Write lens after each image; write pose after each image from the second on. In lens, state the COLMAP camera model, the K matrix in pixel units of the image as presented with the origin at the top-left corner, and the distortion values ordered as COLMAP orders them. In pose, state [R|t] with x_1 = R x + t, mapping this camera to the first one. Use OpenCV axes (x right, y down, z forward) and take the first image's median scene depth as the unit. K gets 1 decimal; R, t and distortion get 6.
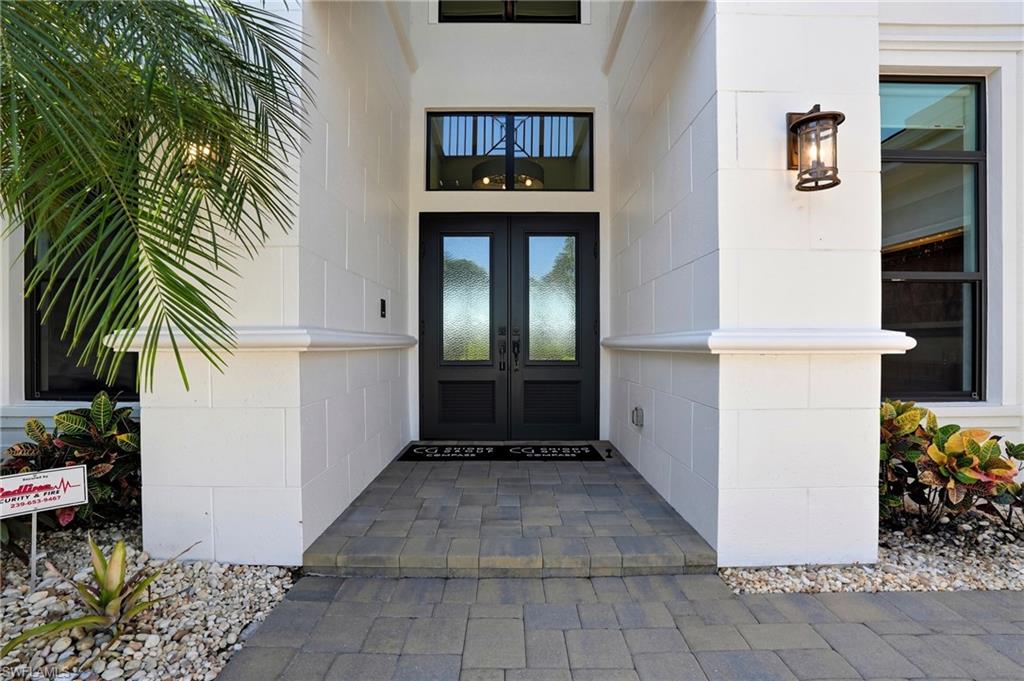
lens RADIAL K [[482.2, 0, 510.8], [0, 482.2, 338.8], [0, 0, 1]] dist [-0.046929, 0.000903]
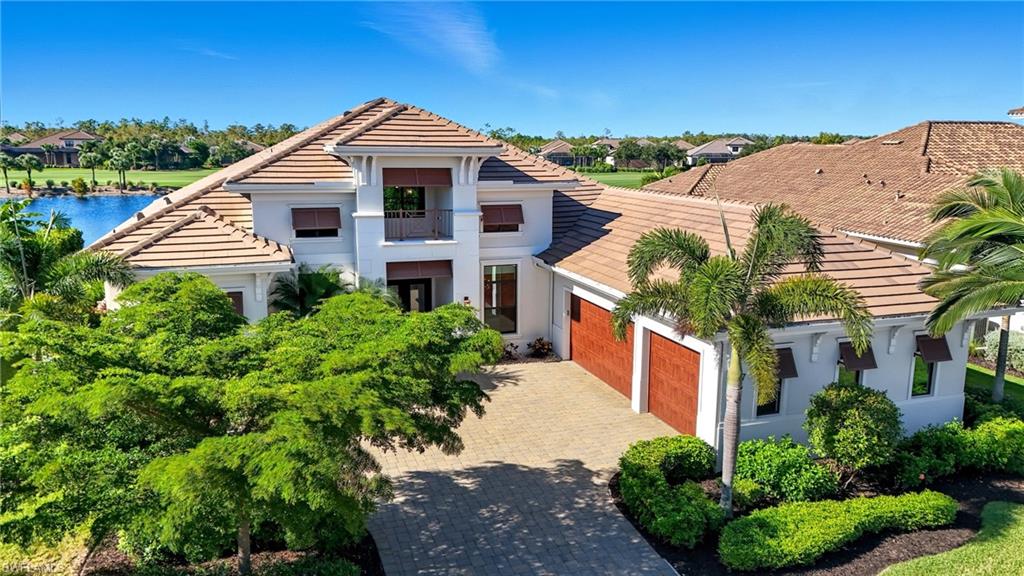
lens RADIAL K [[750.4, 0, 512.0], [0, 750.4, 288.0], [0, 0, 1]] dist [0.026917, -0.007929]
pose [[0.945327, -0.054201, 0.321589, -0.978095], [-0.006713, 0.982650, 0.185349, -1.199912], [-0.326055, -0.177374, 0.928562, -4.088447]]
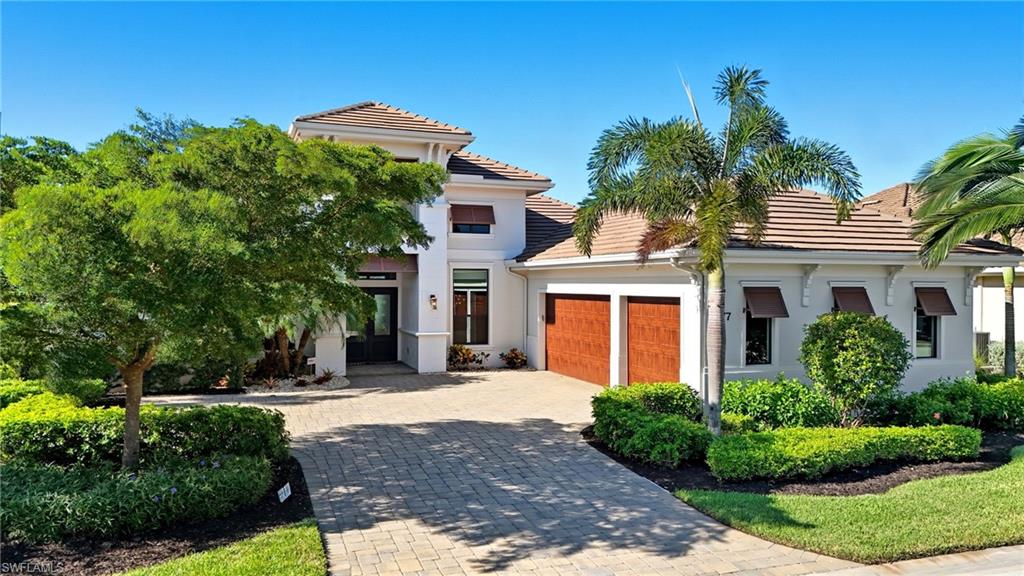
lens RADIAL K [[750.4, 0, 512.0], [0, 750.4, 288.0], [0, 0, 1]] dist [0.026917, -0.007929]
pose [[0.941353, 0.002608, 0.337413, -0.777703], [-0.004039, 0.999986, 0.003538, -0.291030], [-0.337399, -0.004693, 0.941350, -3.924273]]
